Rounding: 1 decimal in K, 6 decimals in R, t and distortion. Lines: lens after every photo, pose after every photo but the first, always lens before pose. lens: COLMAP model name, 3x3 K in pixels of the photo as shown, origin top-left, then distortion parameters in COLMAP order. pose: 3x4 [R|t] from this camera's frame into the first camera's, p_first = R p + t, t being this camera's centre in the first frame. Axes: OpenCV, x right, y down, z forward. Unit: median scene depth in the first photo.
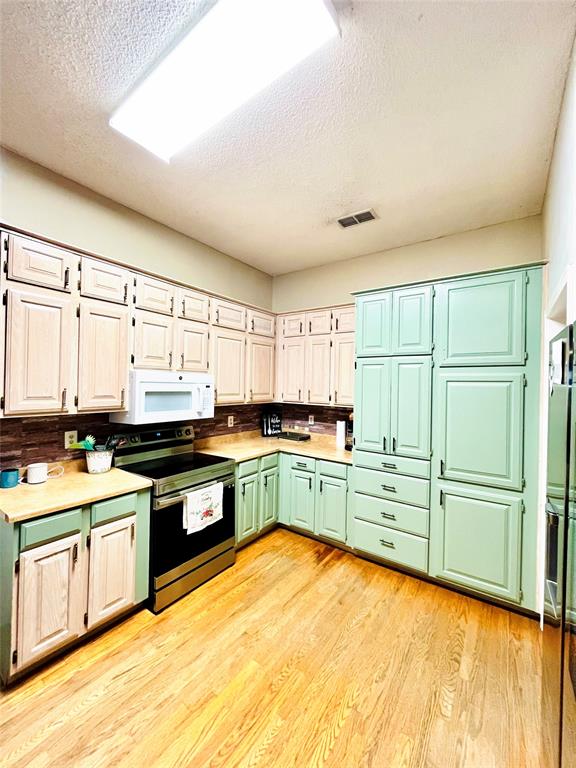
lens RADIAL K [[306.3, 0, 286.6], [0, 306.3, 384.7], [0, 0, 1]] dist [0.000443, -0.000318]
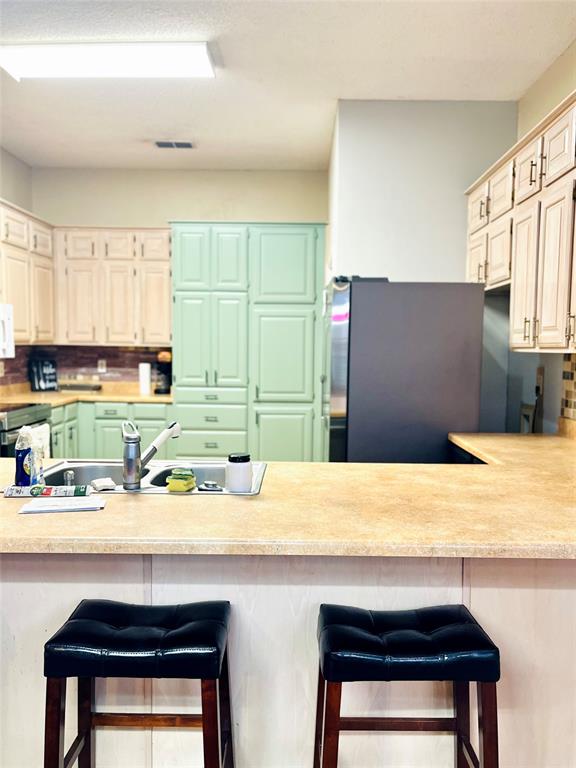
lens RADIAL K [[621.6, 0, 290.7], [0, 621.6, 385.8], [0, 0, 1]] dist [-0.048071, -0.009051]
pose [[0.817770, -0.043915, 0.573868, -0.492570], [0.000110, 0.997097, 0.076145, 0.049621], [-0.575546, -0.062206, 0.815400, -0.658607]]
